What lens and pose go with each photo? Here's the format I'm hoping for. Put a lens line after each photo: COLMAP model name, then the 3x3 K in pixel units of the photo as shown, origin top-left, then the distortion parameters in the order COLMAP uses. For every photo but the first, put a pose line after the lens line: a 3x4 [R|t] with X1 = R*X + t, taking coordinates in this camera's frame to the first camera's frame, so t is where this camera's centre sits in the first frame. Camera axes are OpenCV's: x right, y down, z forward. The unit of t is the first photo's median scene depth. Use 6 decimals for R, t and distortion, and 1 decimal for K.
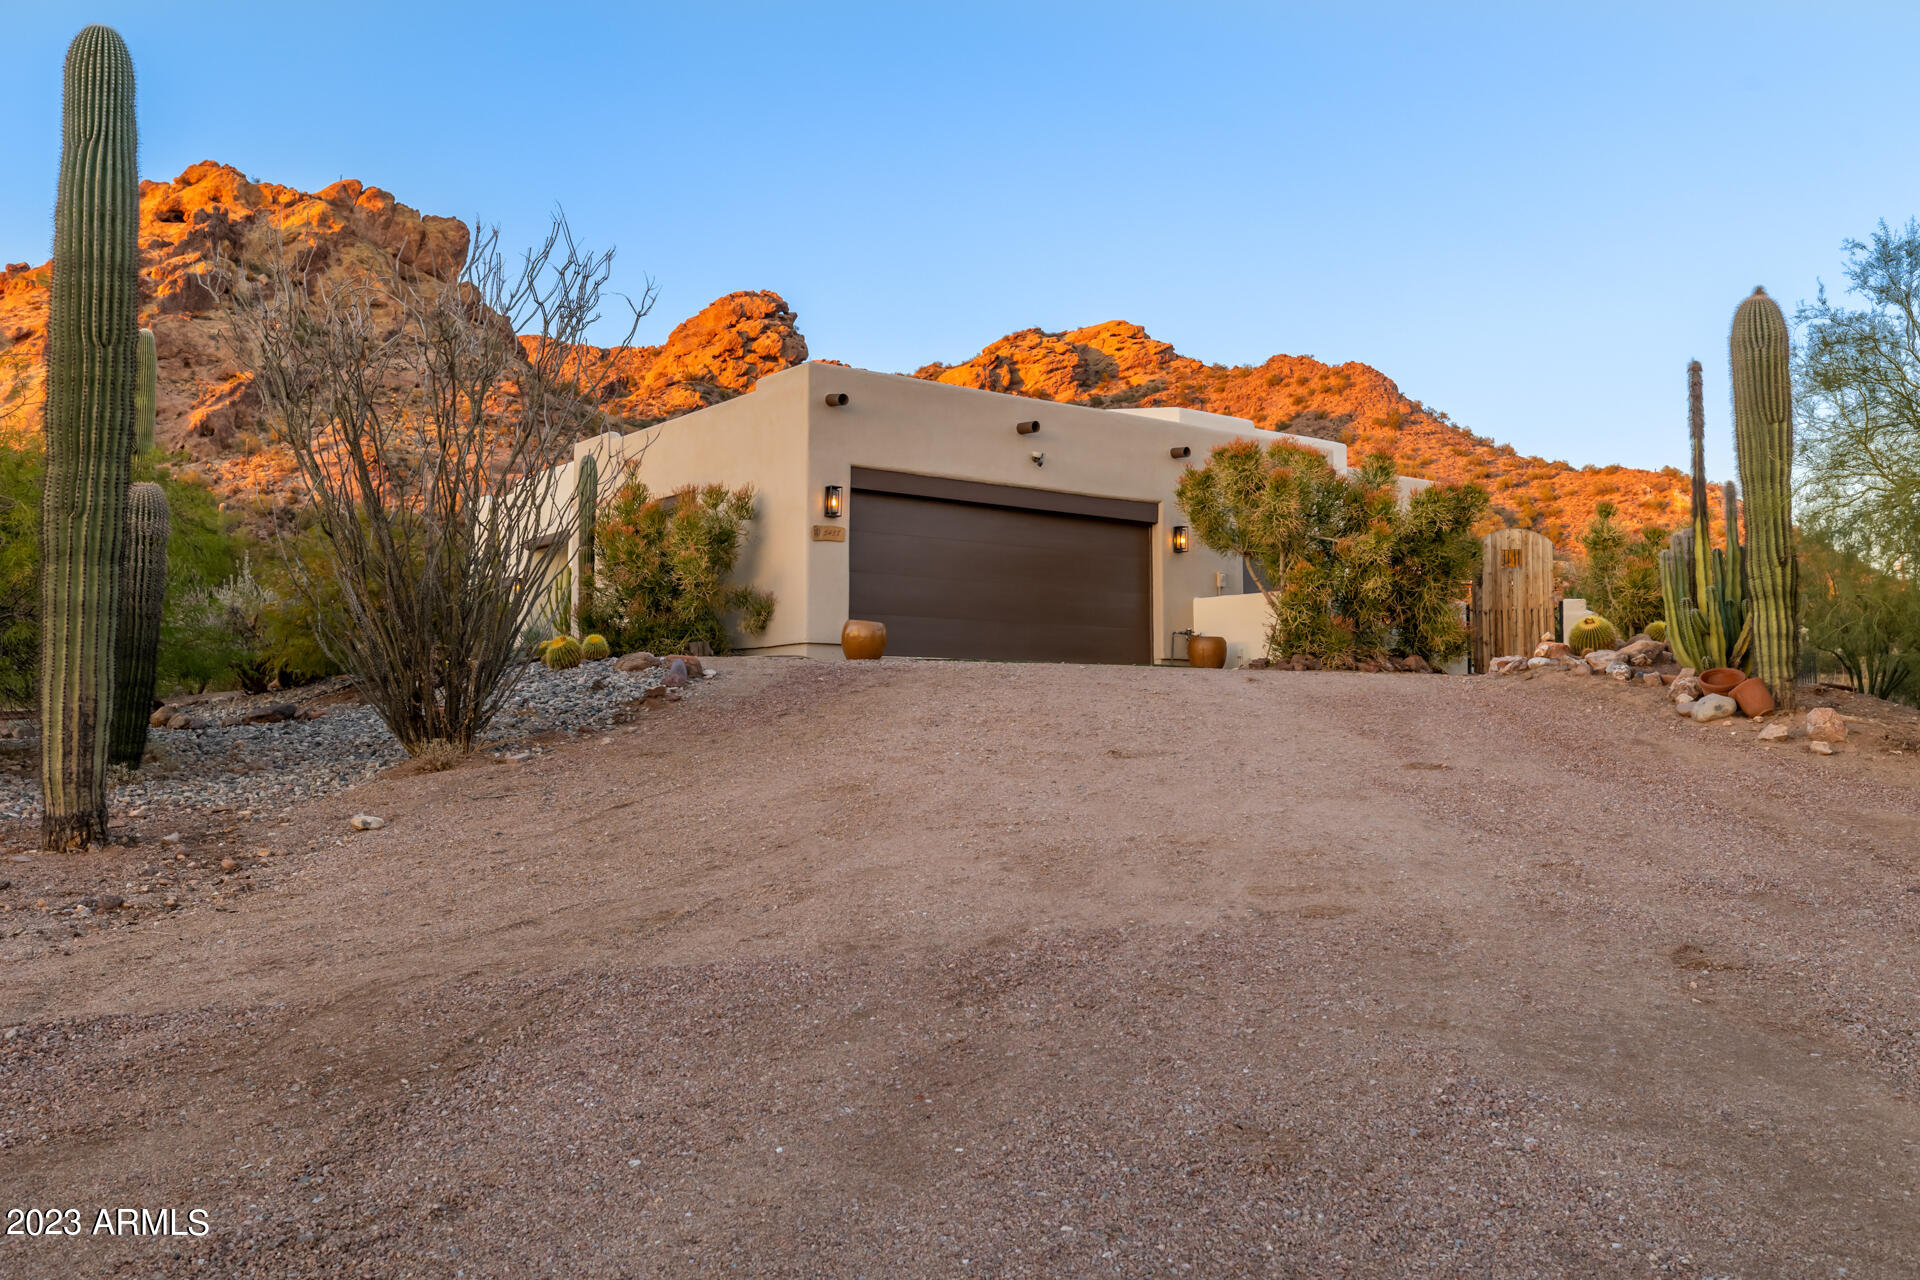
lens RADIAL K [[1621.0, 0, 955.1], [0, 1621.0, 595.5], [0, 0, 1]] dist [-0.001032, 0.003602]
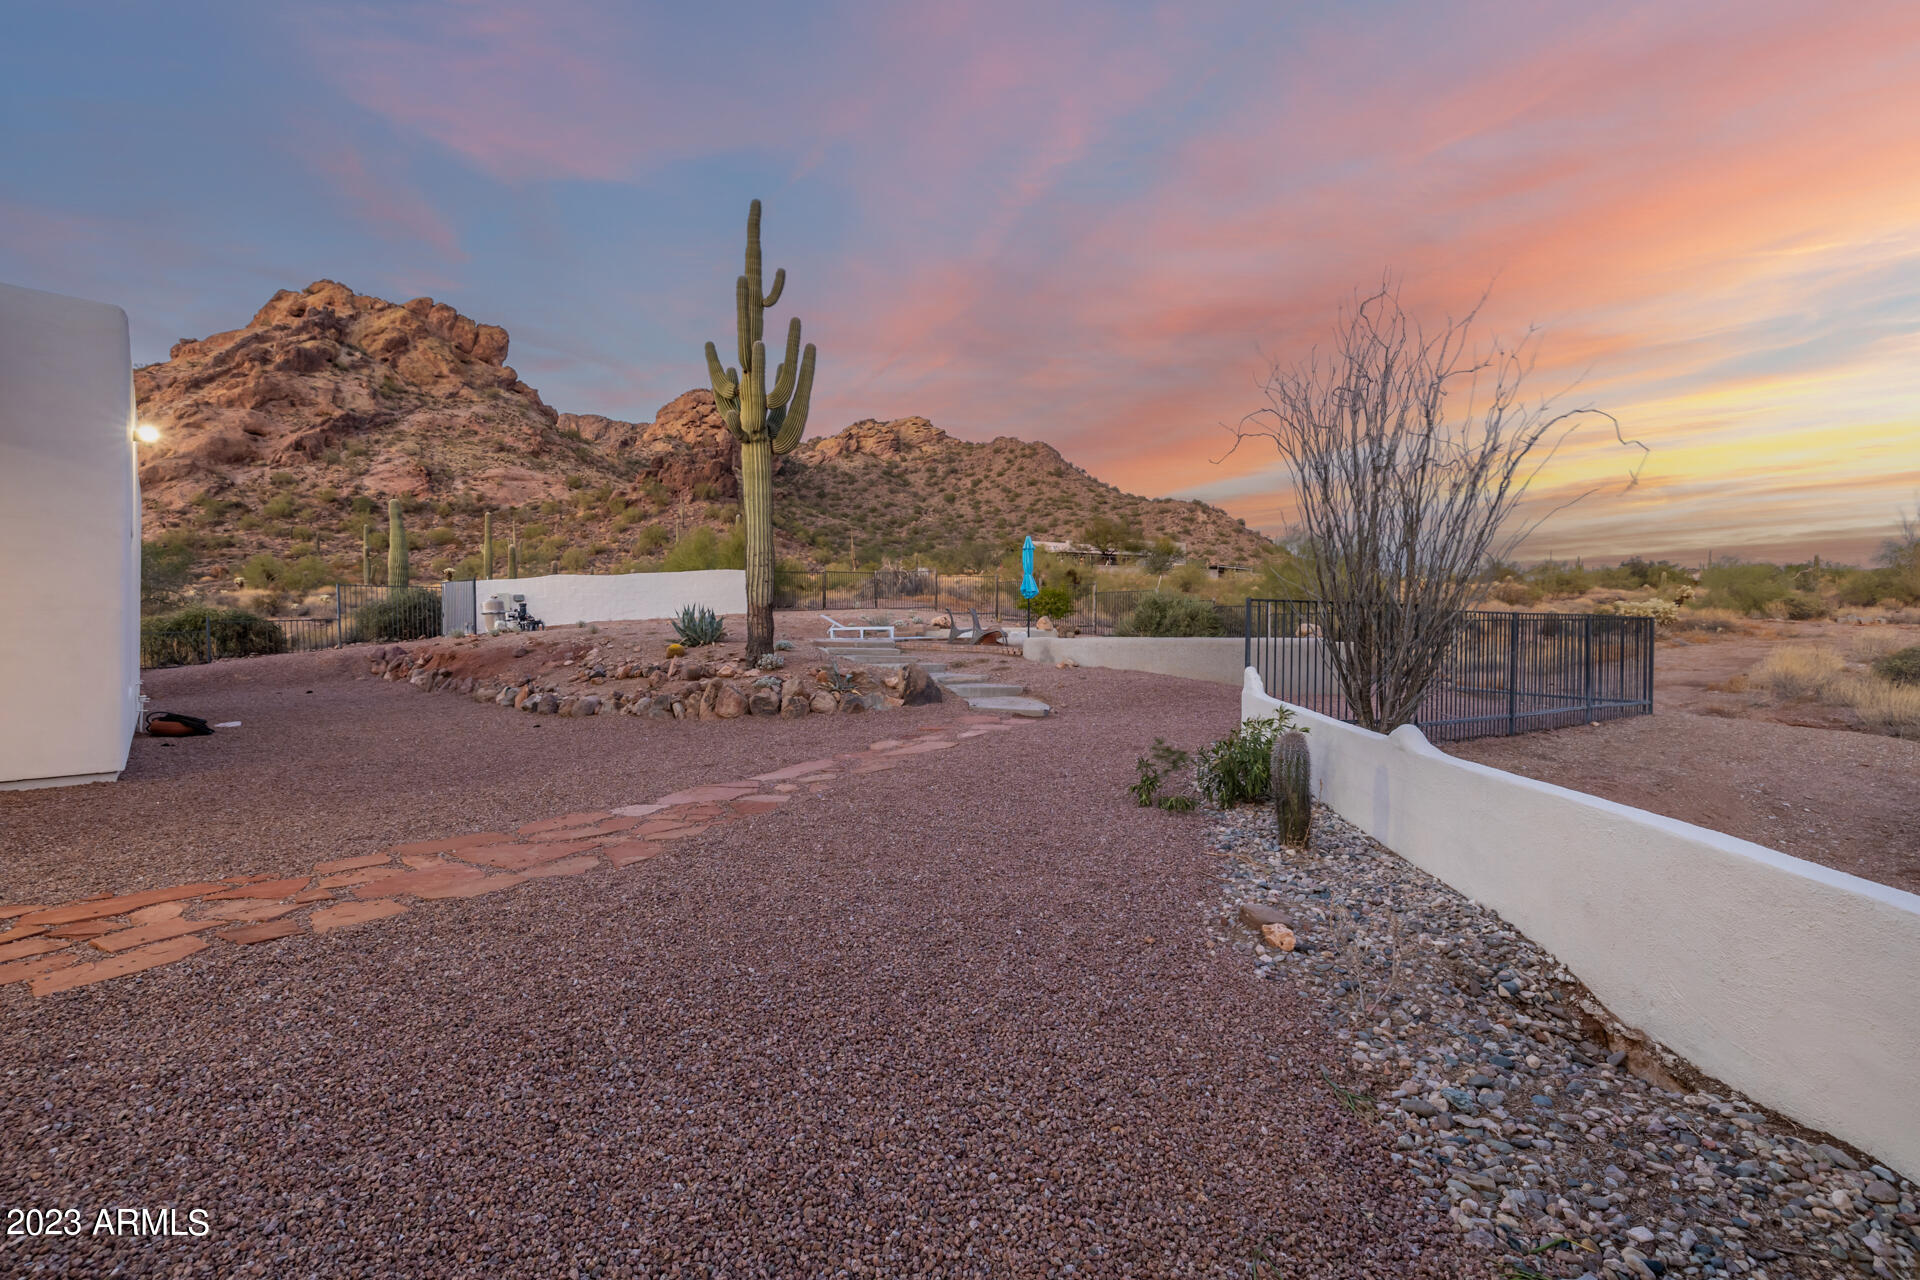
lens RADIAL K [[803.6, 0, 954.4], [0, 803.6, 633.8], [0, 0, 1]] dist [-0.001042, -0.000176]
pose [[0.991106, 0.000030, 0.133076, 0.041853], [-0.011341, 0.996381, 0.084239, 0.003019], [-0.132592, -0.084999, 0.987519, 0.117664]]
